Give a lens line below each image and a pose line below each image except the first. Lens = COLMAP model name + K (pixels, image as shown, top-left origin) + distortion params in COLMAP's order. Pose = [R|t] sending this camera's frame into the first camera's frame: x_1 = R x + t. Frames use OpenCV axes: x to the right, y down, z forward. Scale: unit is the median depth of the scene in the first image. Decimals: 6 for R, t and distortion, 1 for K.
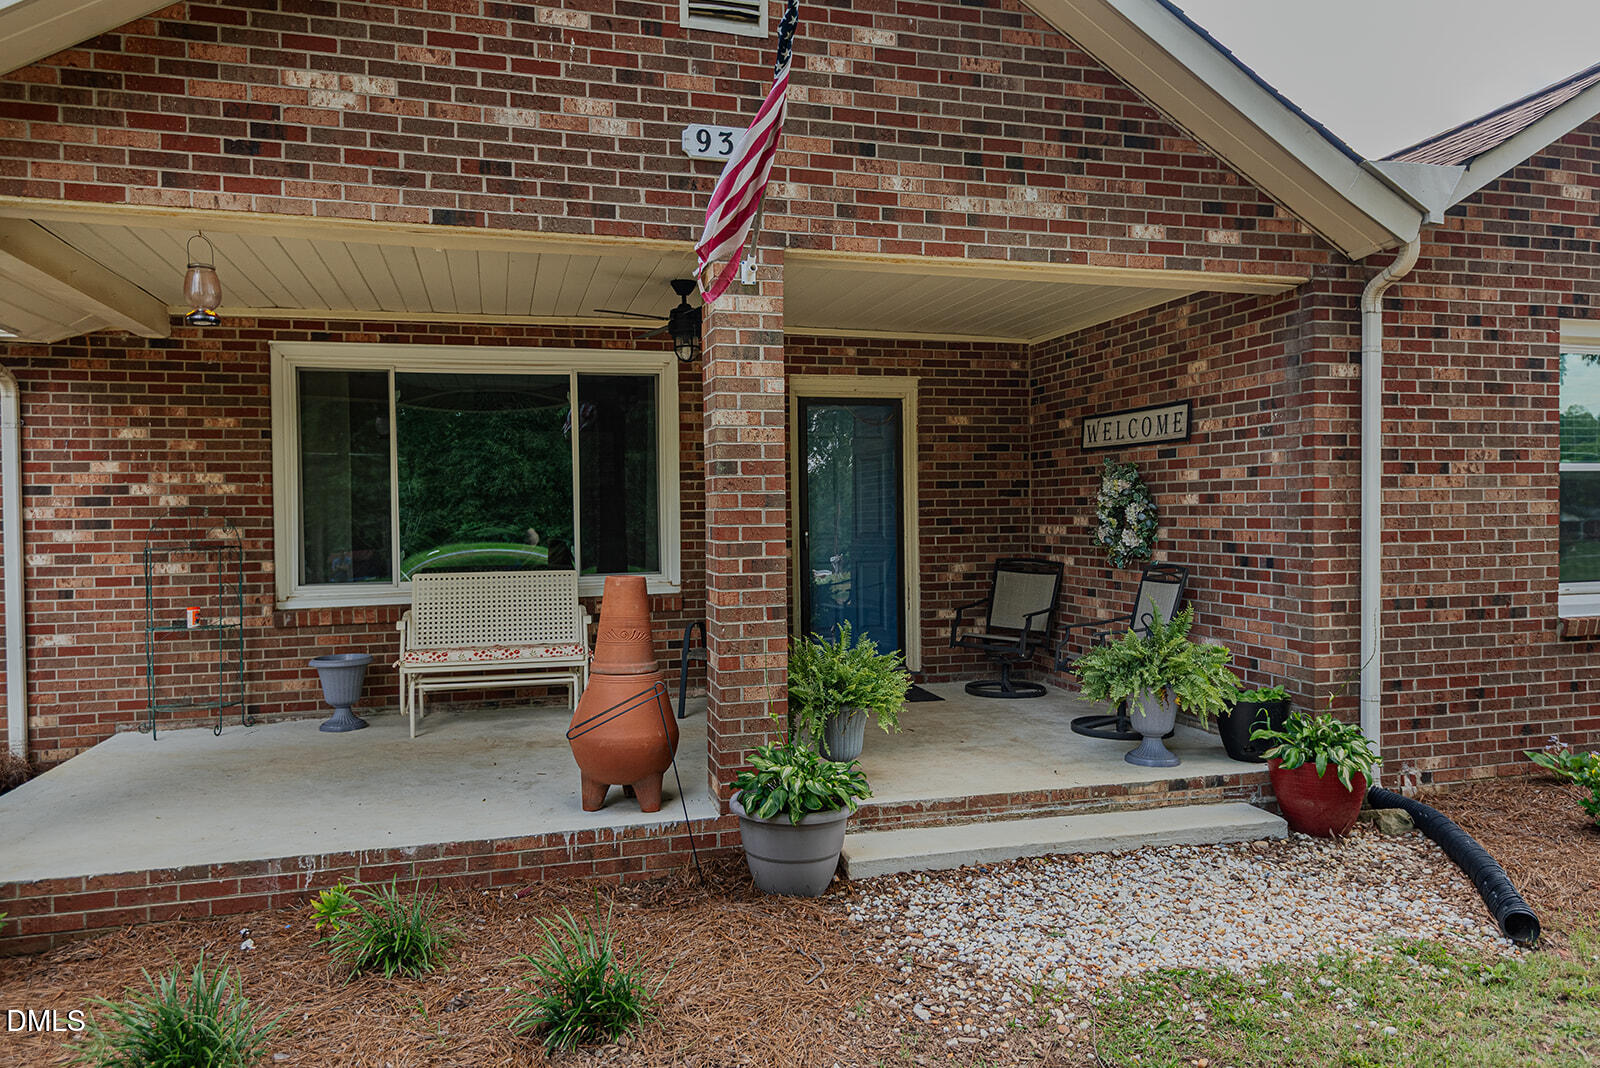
lens RADIAL K [[1072.7, 0, 801.7], [0, 1072.7, 529.6], [0, 0, 1]] dist [0.038433, -0.031237]
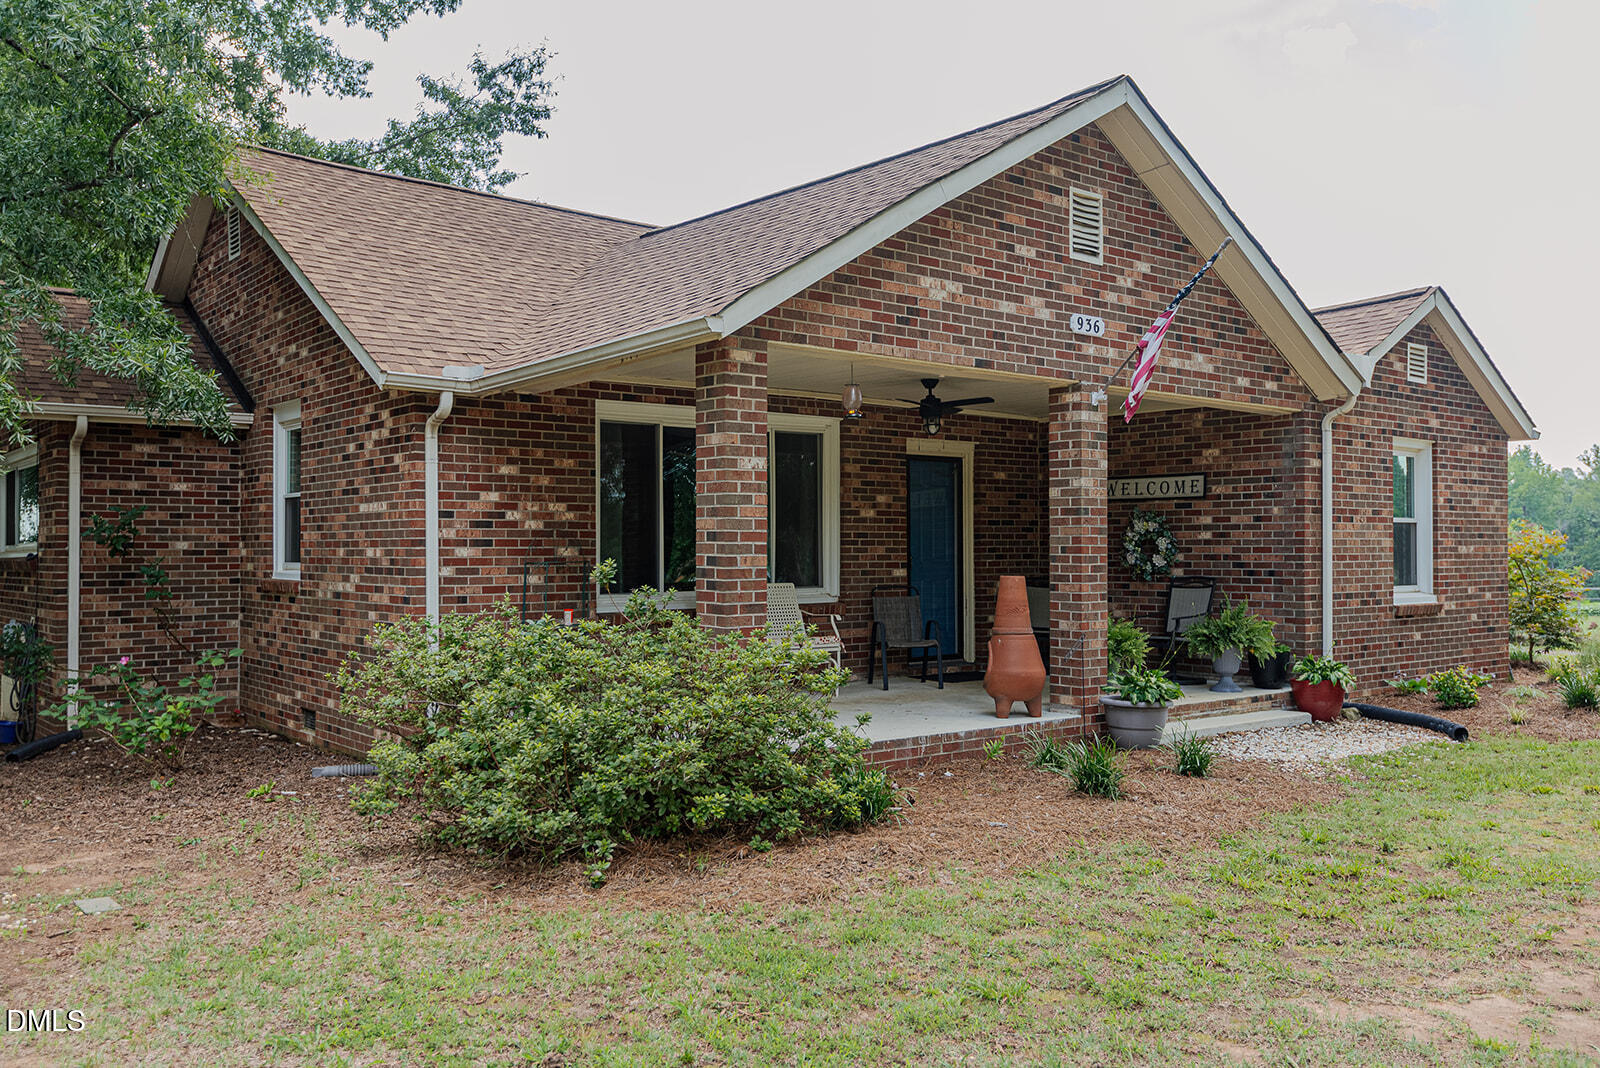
lens RADIAL K [[1314.9, 0, 800.0], [0, 1314.9, 534.0], [0, 0, 1]] dist [0.029003, -0.005706]
pose [[0.916747, 0.015129, 0.399181, -1.082855], [-0.002075, 0.999449, -0.033114, 0.039990], [-0.399462, 0.029529, 0.916274, -0.607345]]
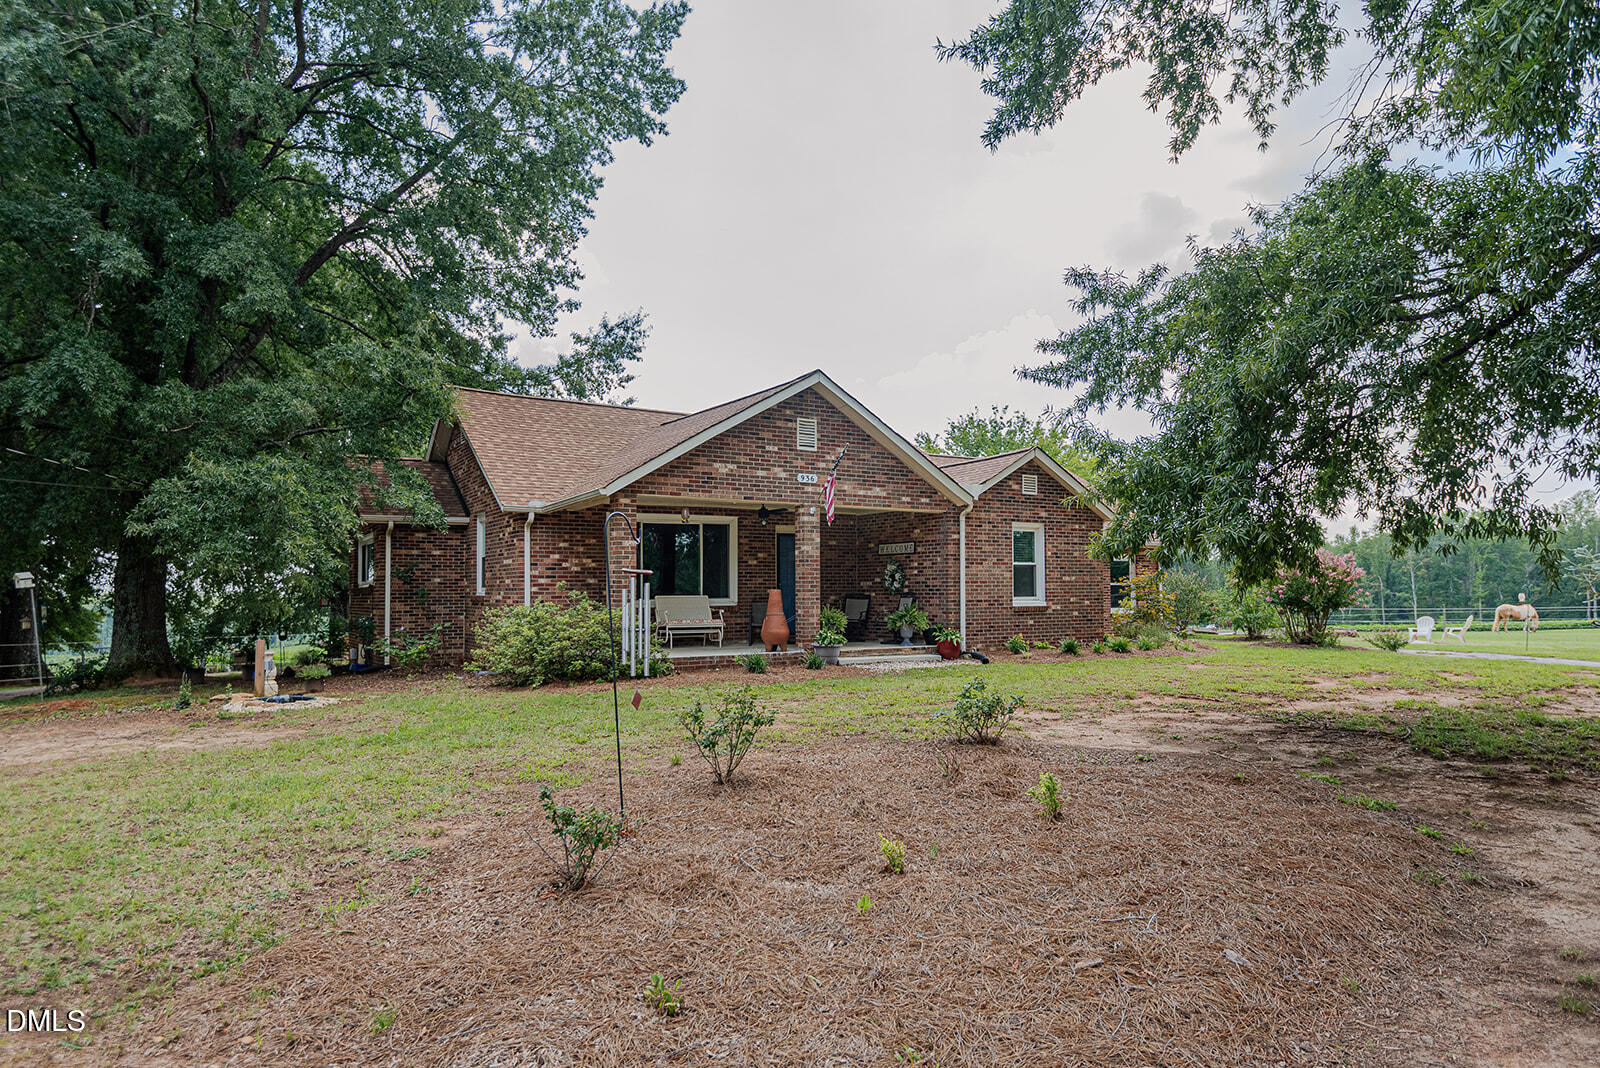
lens RADIAL K [[988.2, 0, 838.4], [0, 988.2, 556.4], [0, 0, 1]] dist [0.042766, -0.000044]
pose [[0.955885, 0.015737, 0.293319, -0.819628], [0.000430, 0.998488, -0.054972, 0.099550], [-0.293740, 0.052673, 0.954433, -1.981840]]
